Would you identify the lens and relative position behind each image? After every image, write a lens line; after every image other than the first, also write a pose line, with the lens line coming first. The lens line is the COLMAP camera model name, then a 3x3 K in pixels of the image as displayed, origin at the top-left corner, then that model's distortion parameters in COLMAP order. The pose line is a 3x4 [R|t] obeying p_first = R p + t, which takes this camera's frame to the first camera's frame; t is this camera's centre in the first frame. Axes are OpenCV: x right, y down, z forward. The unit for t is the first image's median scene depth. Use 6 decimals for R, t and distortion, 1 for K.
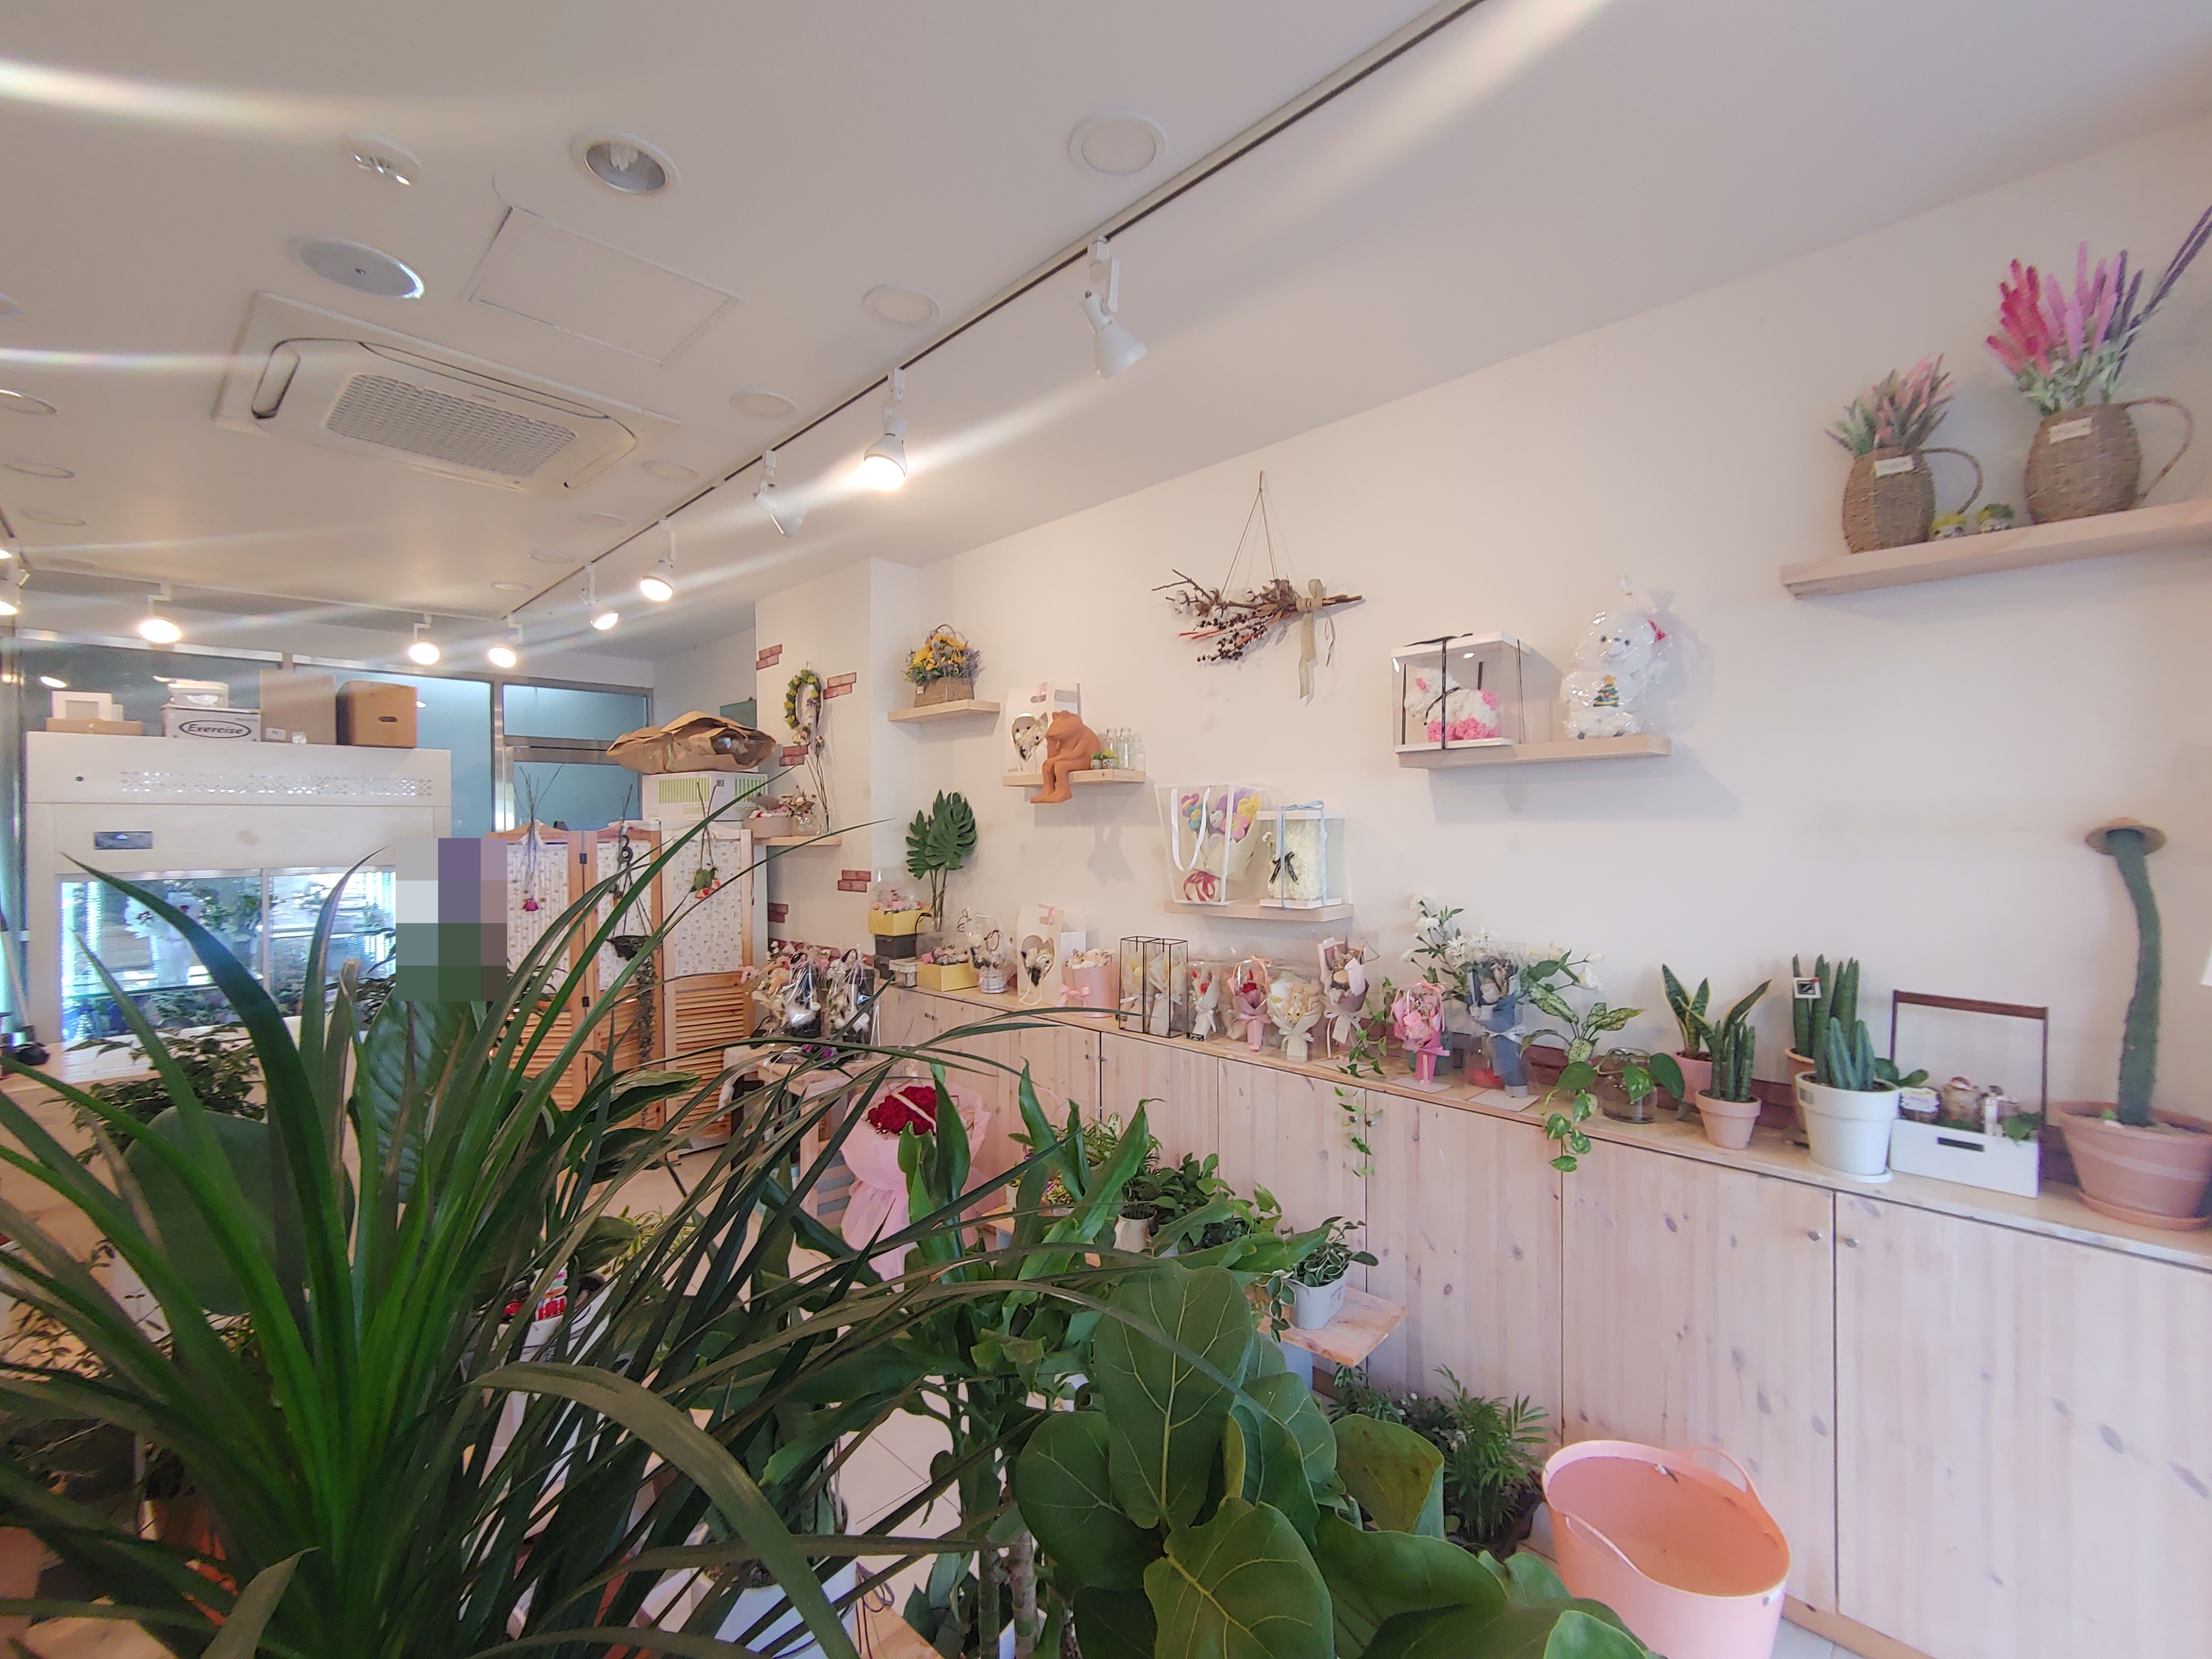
lens RADIAL K [[941.6, 0, 1112.1], [0, 941.6, 822.7], [0, 0, 1]] dist [-0.002988, 0.000410]
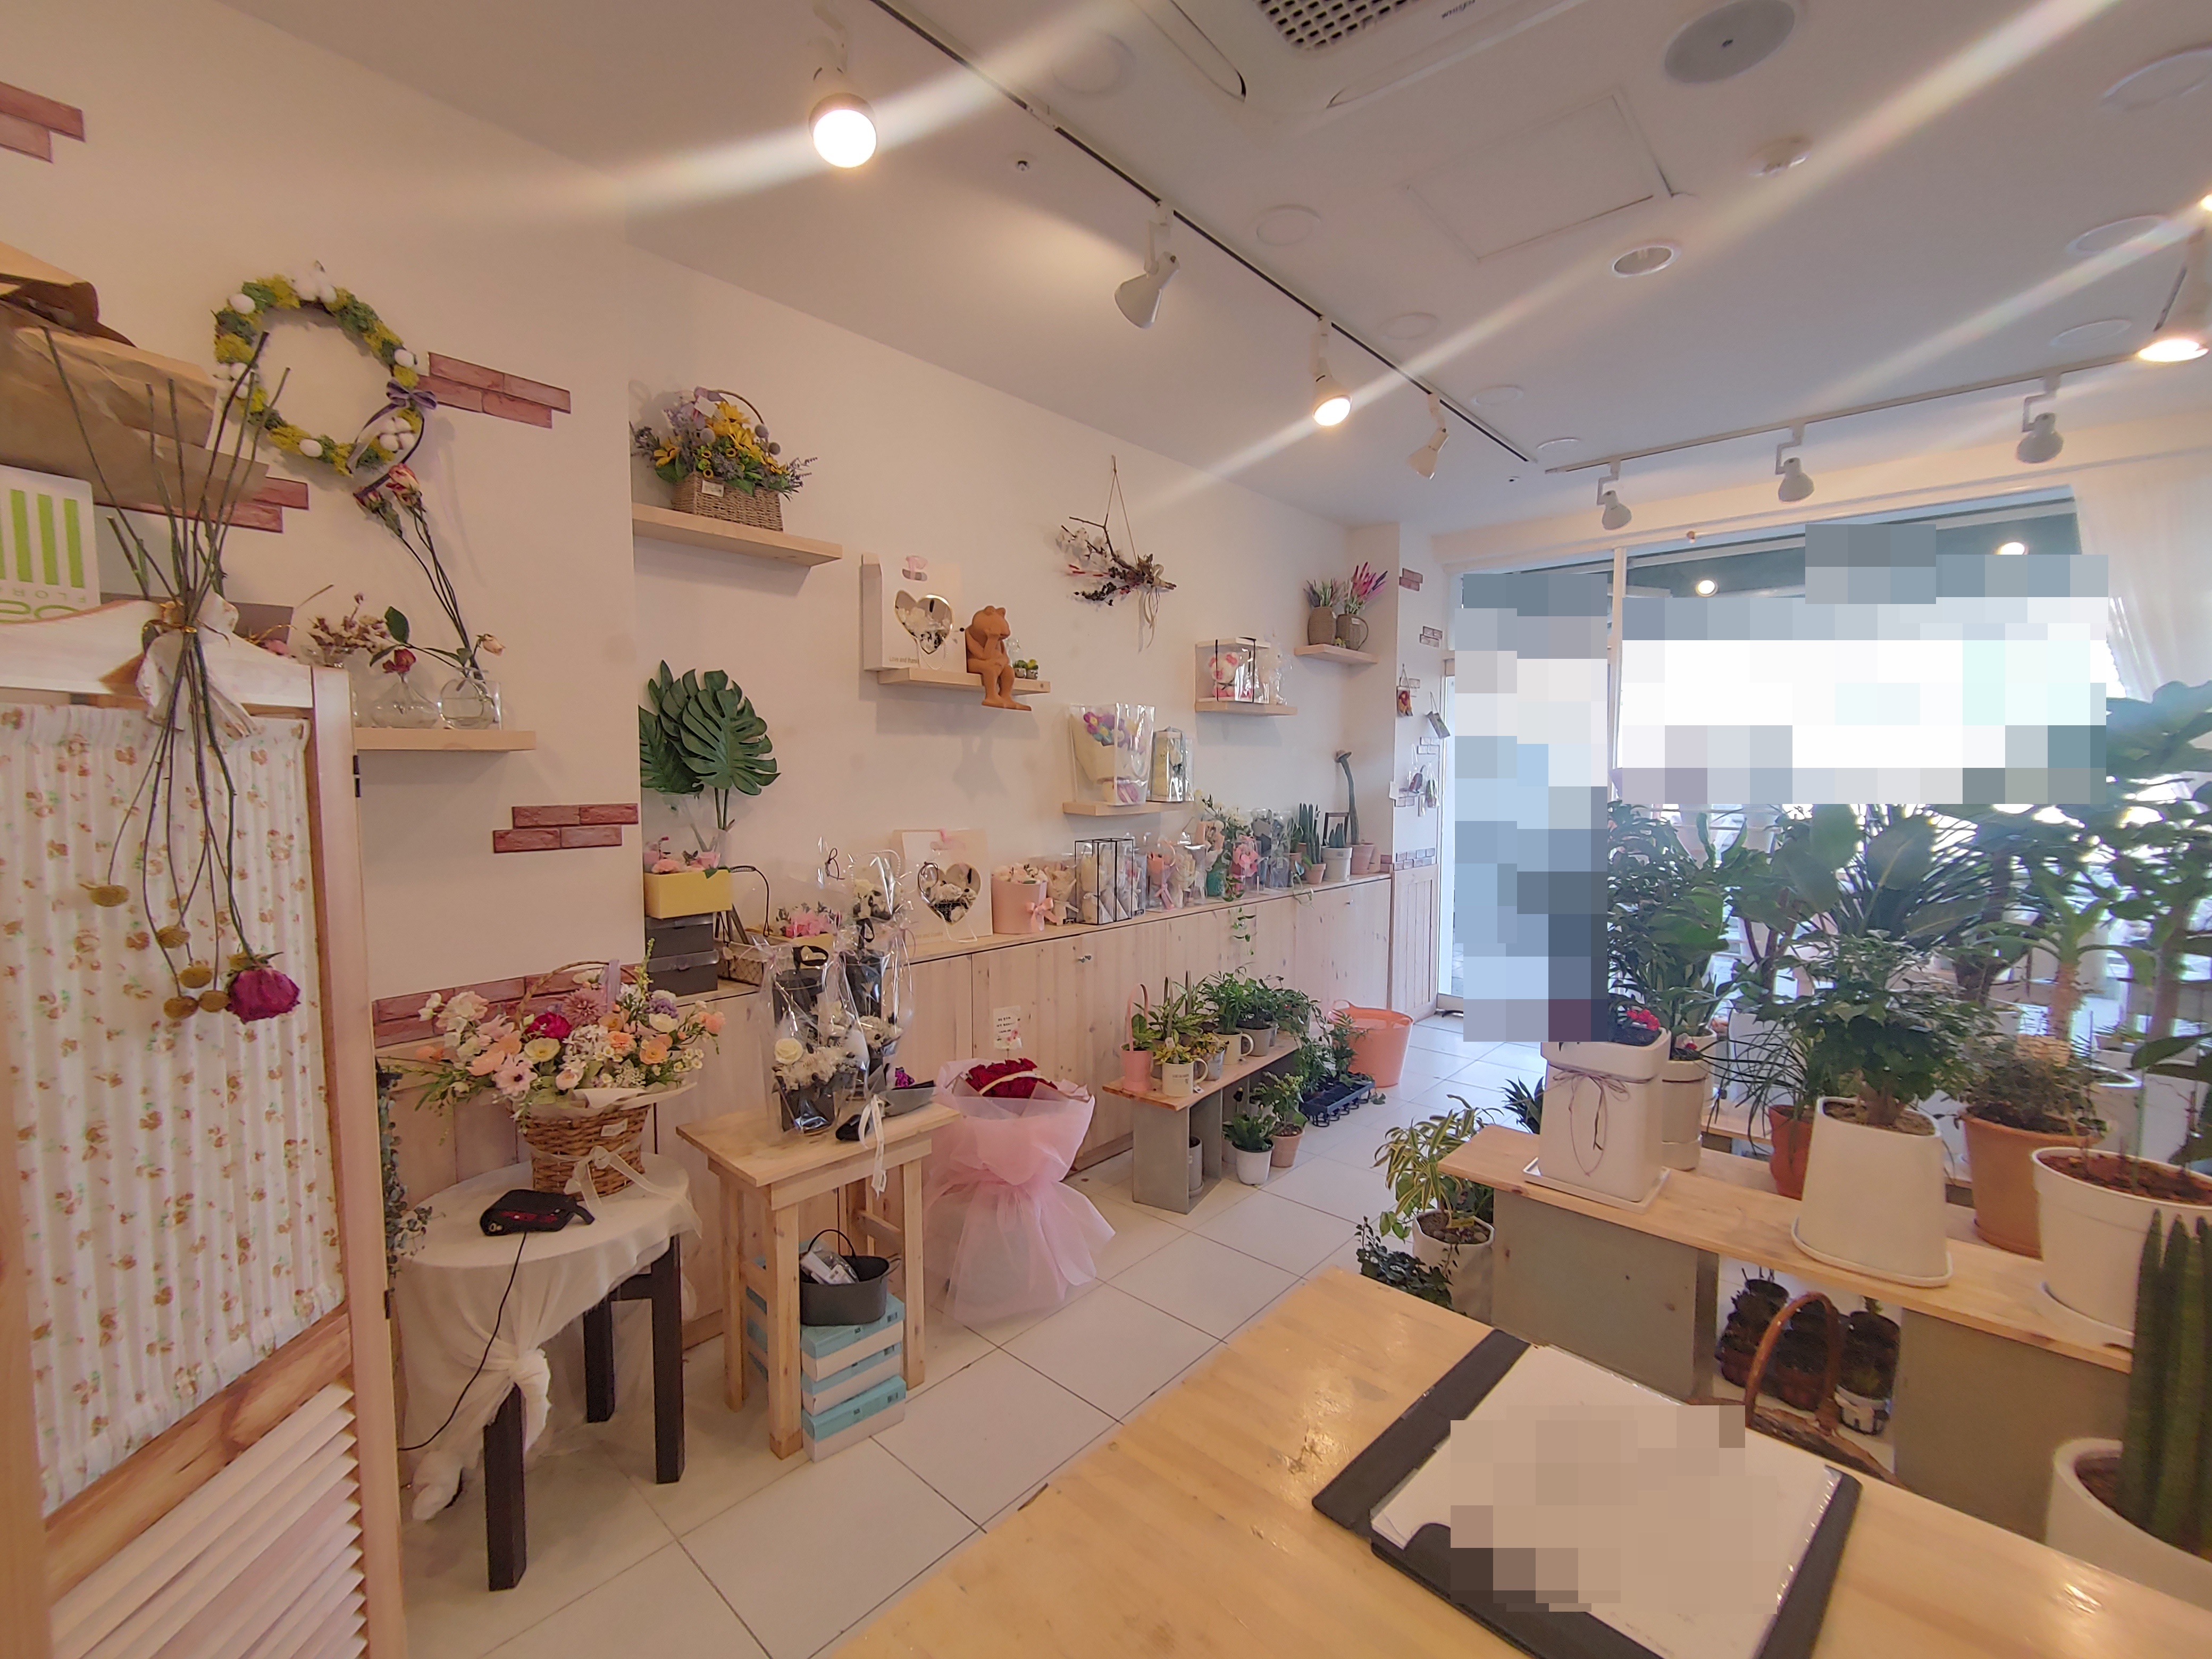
lens RADIAL K [[941.6, 0, 1124.7], [0, 941.6, 828.4], [0, 0, 1]] dist [-0.002988, 0.000410]
pose [[-0.056159, -0.055730, 0.996865, -0.905788], [-0.007234, 0.998437, 0.055411, 0.039367], [-0.998396, -0.004099, -0.056475, 0.868451]]
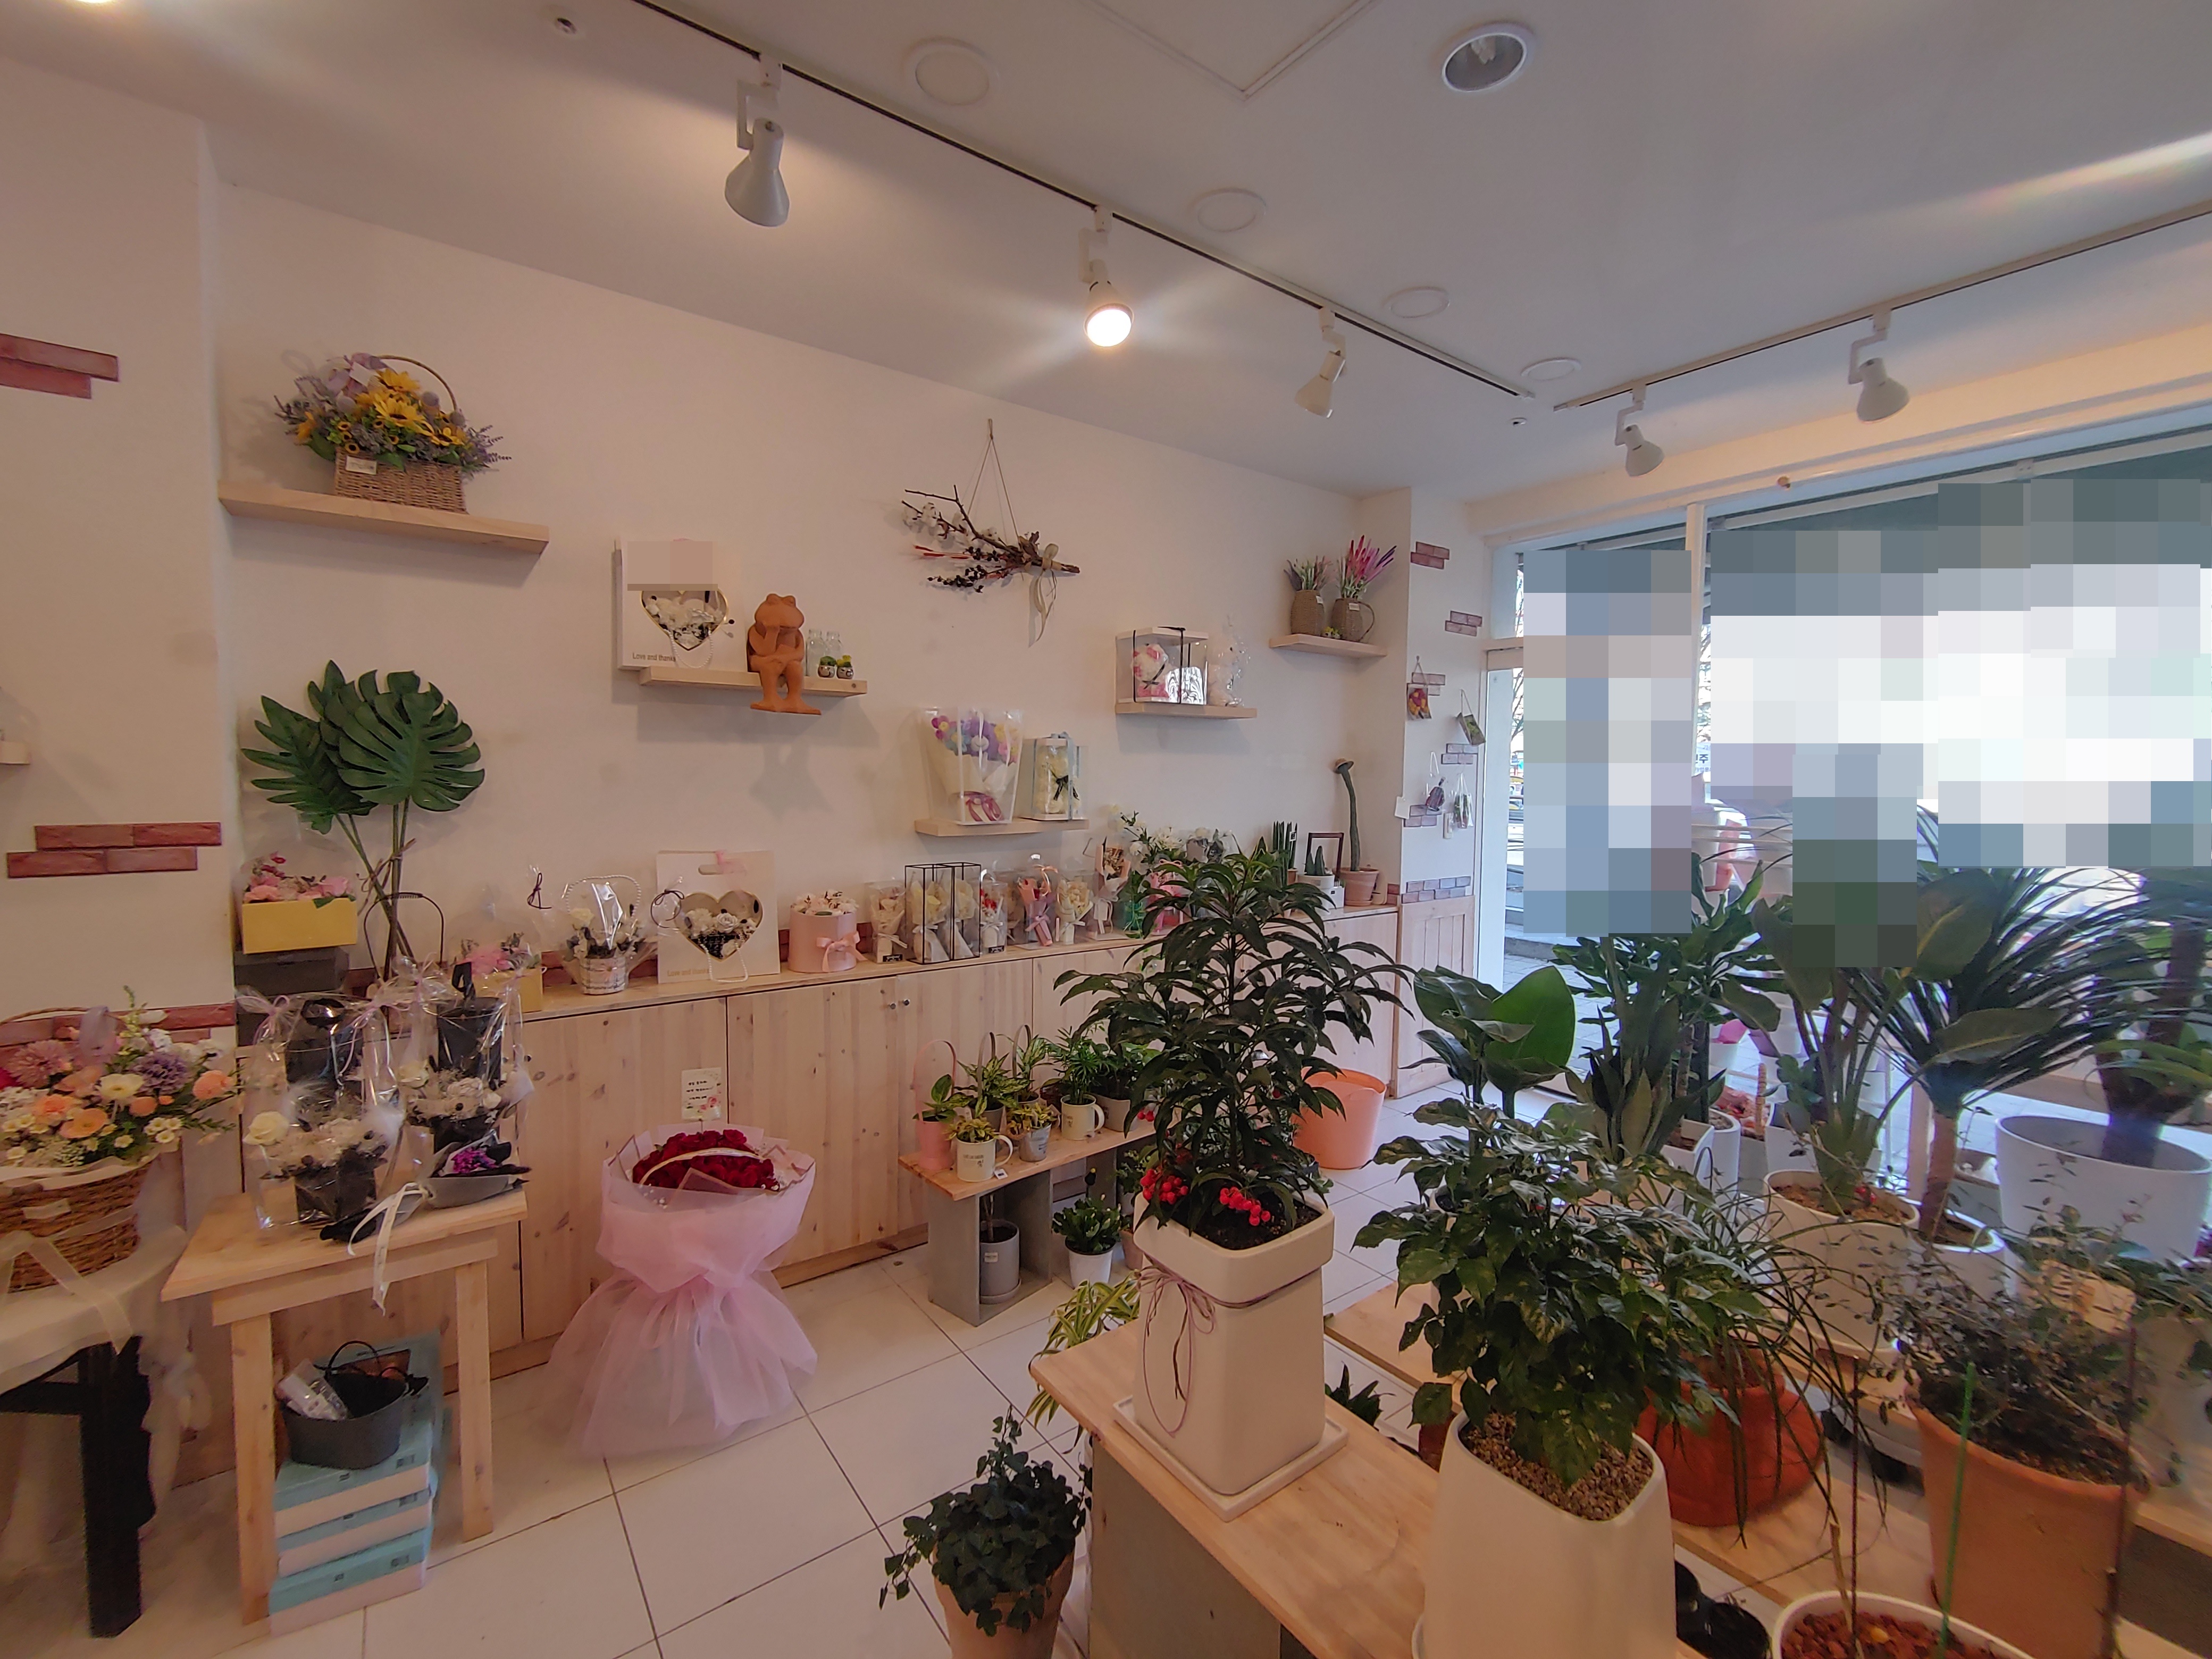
lens RADIAL K [[941.6, 0, 1120.6], [0, 941.6, 825.0], [0, 0, 1]] dist [-0.002988, 0.000410]
pose [[0.141250, -0.047399, 0.988839, -0.740900], [-0.015109, 0.998634, 0.050026, 0.026454], [-0.989859, -0.022006, 0.140341, 0.572164]]
